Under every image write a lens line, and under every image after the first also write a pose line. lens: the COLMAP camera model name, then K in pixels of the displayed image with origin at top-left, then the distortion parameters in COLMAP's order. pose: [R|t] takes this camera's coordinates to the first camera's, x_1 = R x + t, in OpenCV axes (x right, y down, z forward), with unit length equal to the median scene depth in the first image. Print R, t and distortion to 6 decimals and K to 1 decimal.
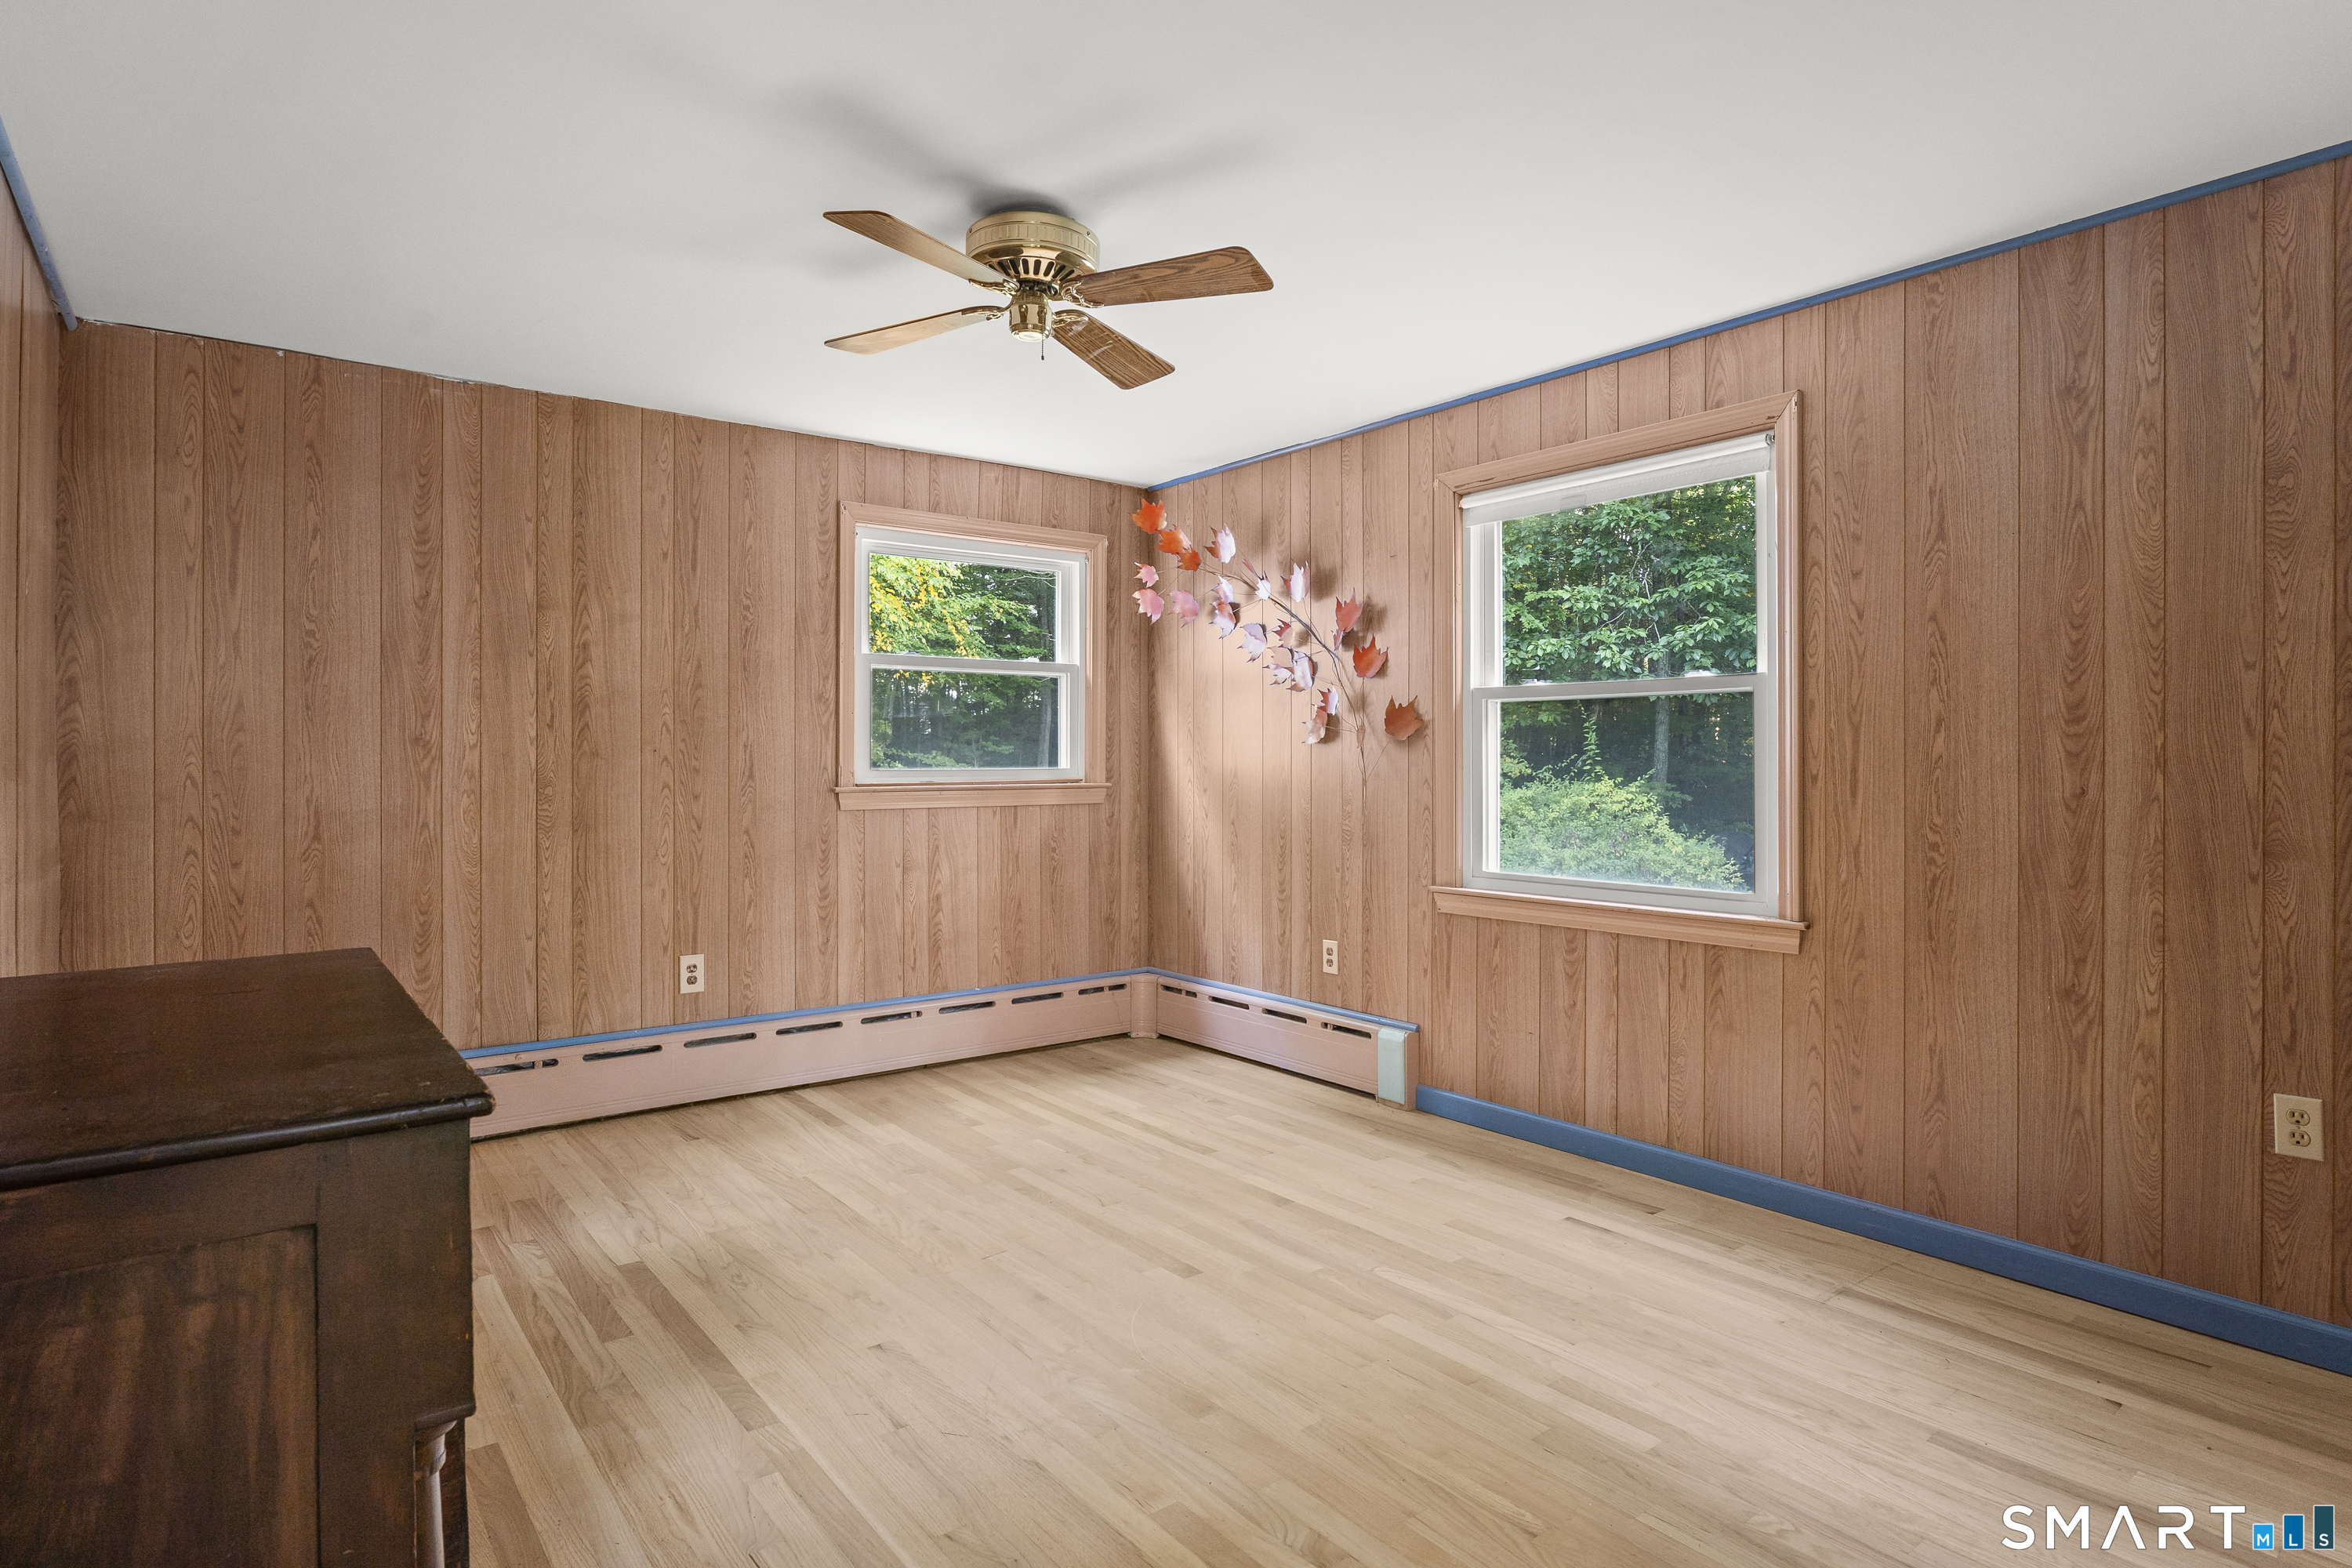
lens RADIAL K [[1271.1, 0, 1174.0], [0, 1271.1, 775.3], [0, 0, 1]] dist [0.002579, -0.000056]
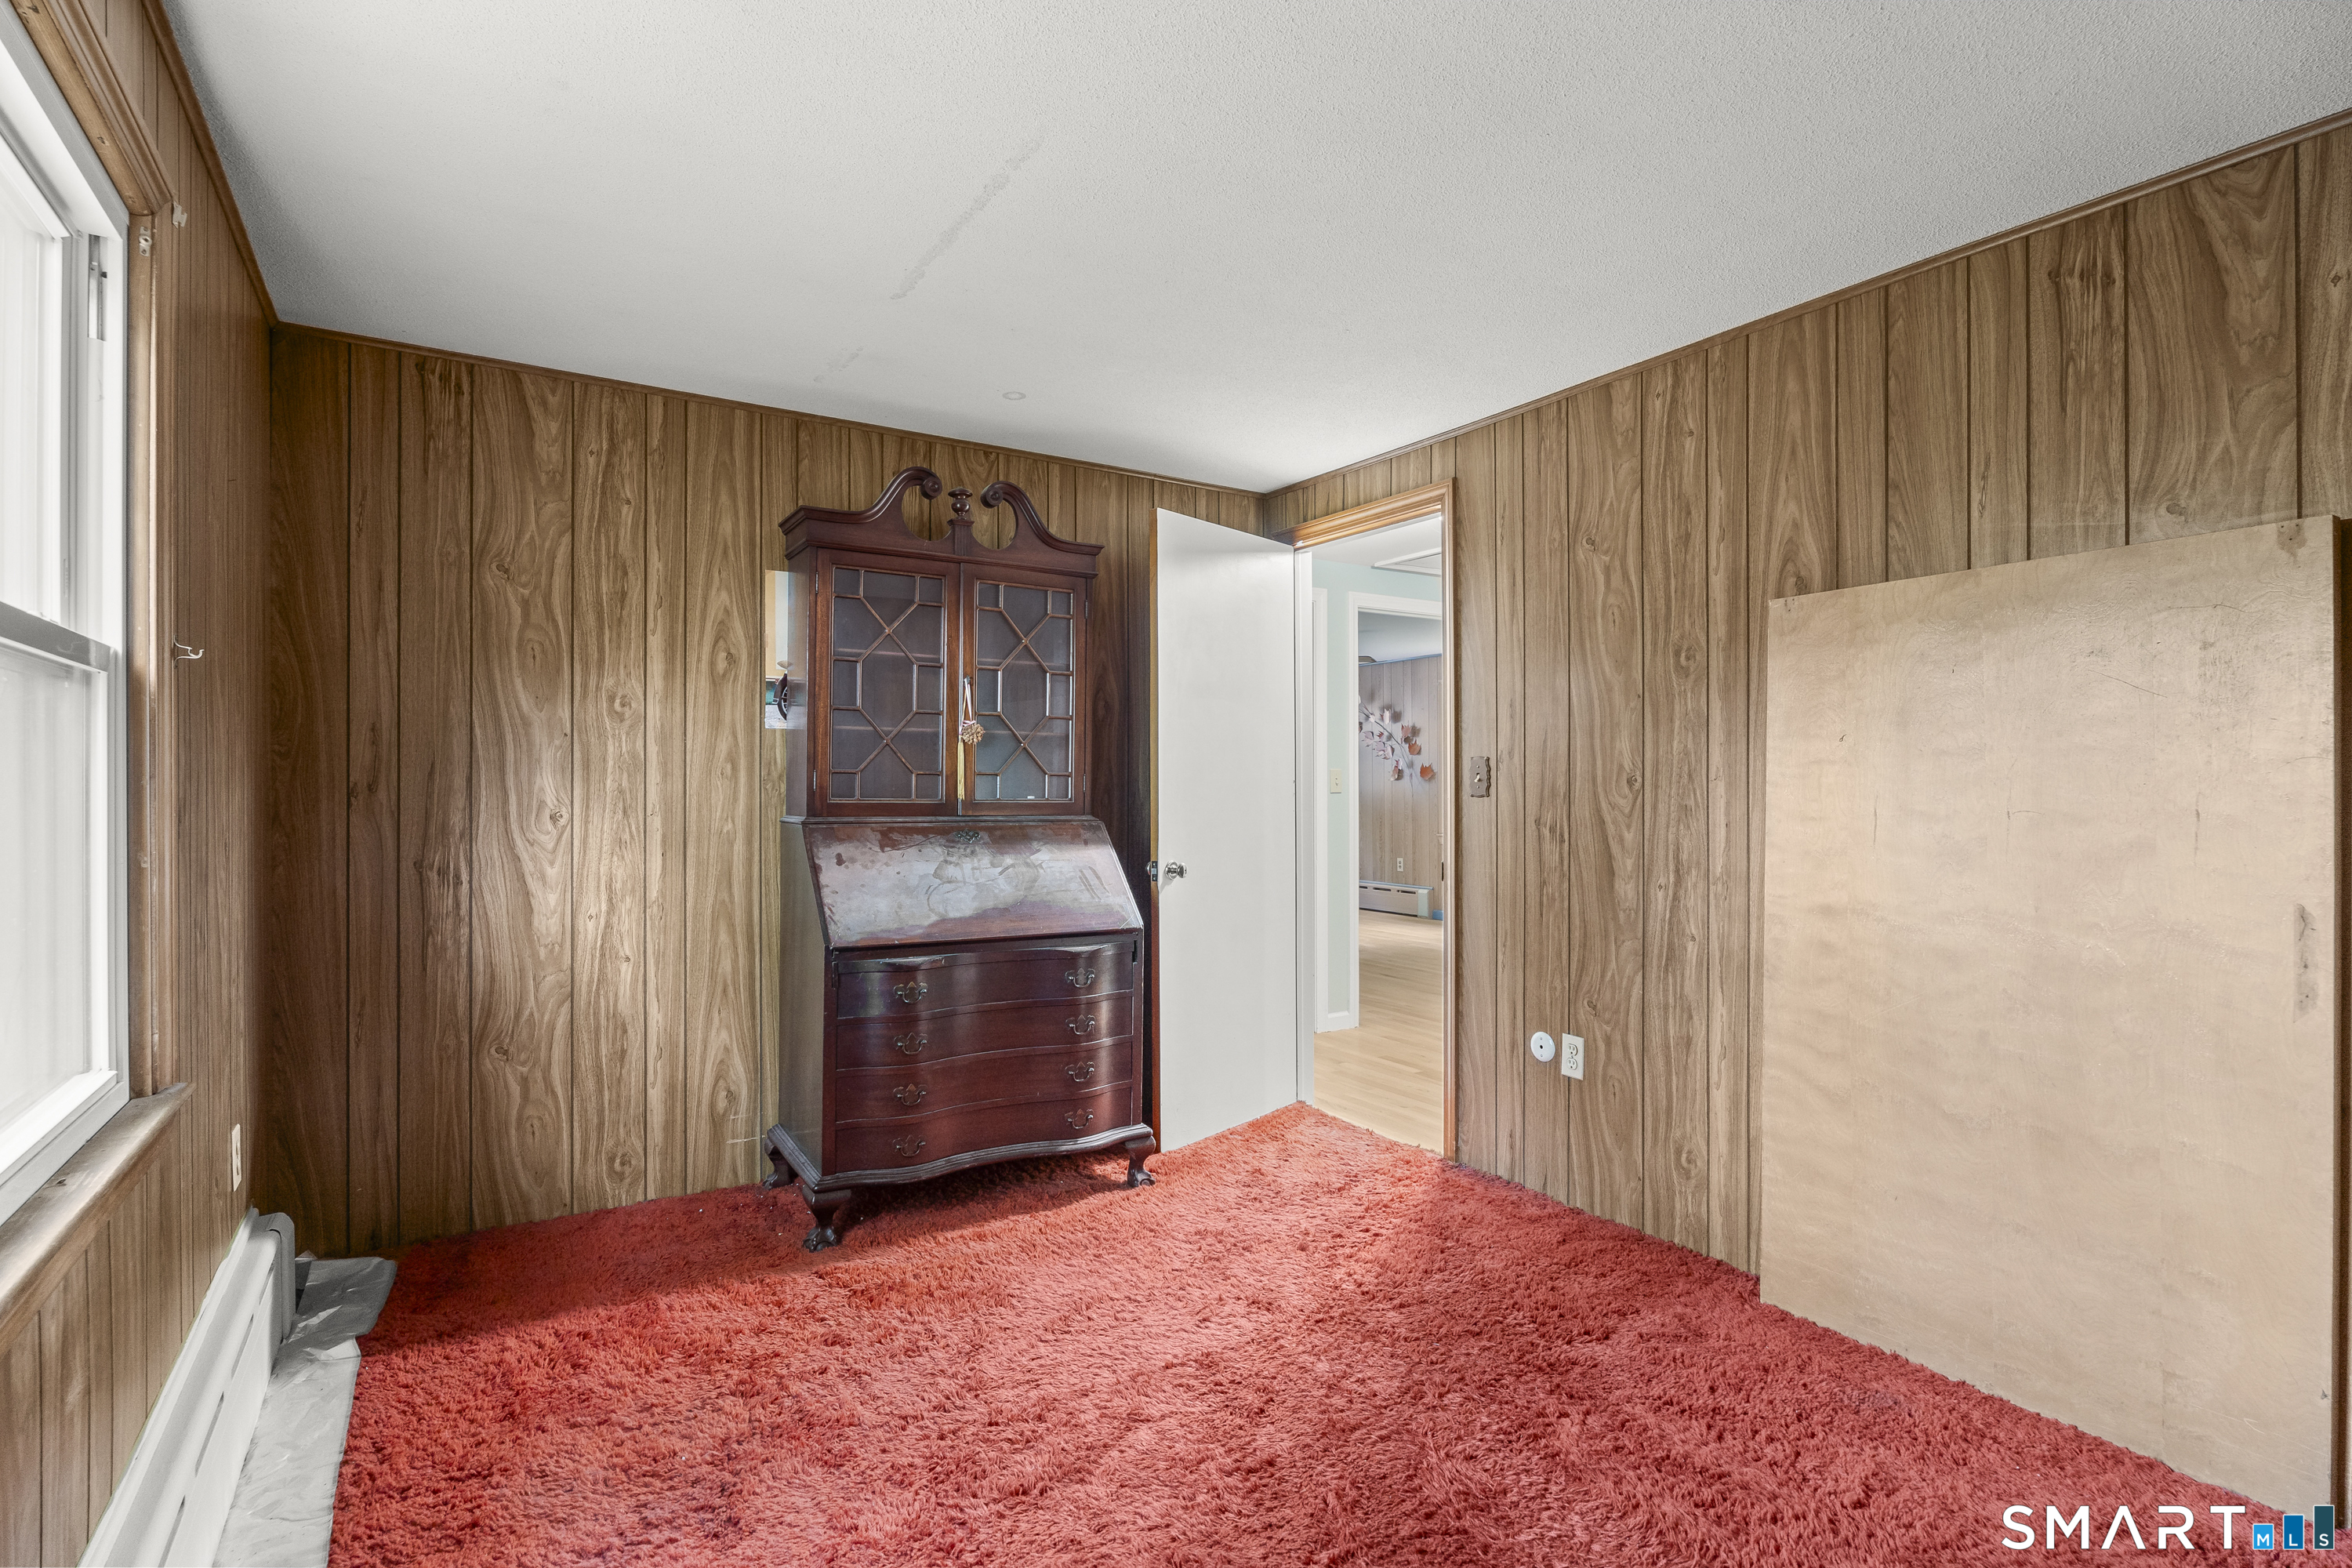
lens RADIAL K [[1131.8, 0, 1175.6], [0, 1131.8, 782.7], [0, 0, 1]] dist [-0.009602, 0.000836]
pose [[0.996253, -0.004288, -0.086381, -0.130845], [0.003498, 0.999951, -0.009287, -0.000232], [0.086416, 0.008950, 0.996219, -1.320342]]
